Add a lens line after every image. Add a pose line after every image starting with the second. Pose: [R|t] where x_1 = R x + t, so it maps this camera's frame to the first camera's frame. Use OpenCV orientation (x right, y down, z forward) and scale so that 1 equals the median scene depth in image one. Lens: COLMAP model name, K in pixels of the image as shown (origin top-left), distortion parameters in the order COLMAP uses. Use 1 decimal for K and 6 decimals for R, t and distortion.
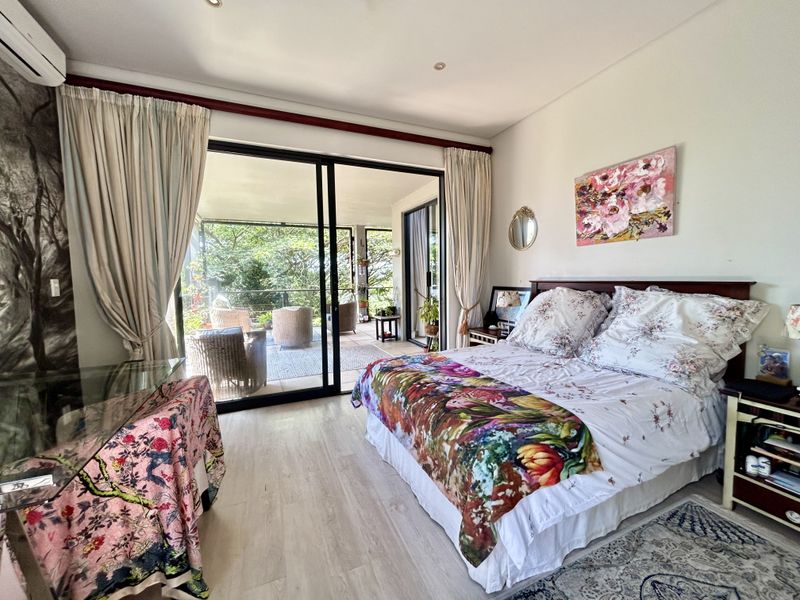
lens RADIAL K [[322.5, 0, 399.6], [0, 322.5, 298.0], [0, 0, 1]] dist [-0.000645, 0.000250]
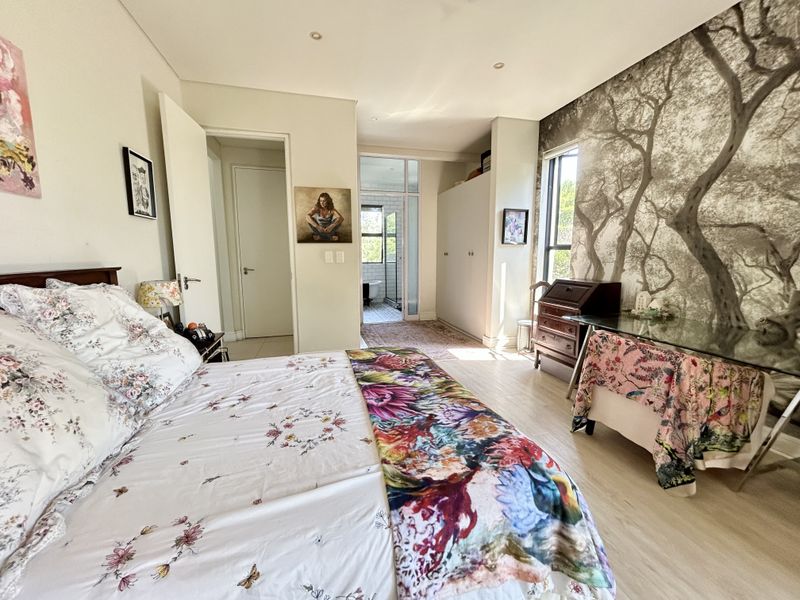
lens RADIAL K [[322.5, 0, 399.6], [0, 322.5, 298.0], [0, 0, 1]] dist [-0.000645, 0.000250]
pose [[-0.989224, -0.001565, 0.146400, 0.044517], [0.027767, 0.979789, 0.198096, -0.092853], [-0.143751, 0.200027, -0.969188, 1.343987]]
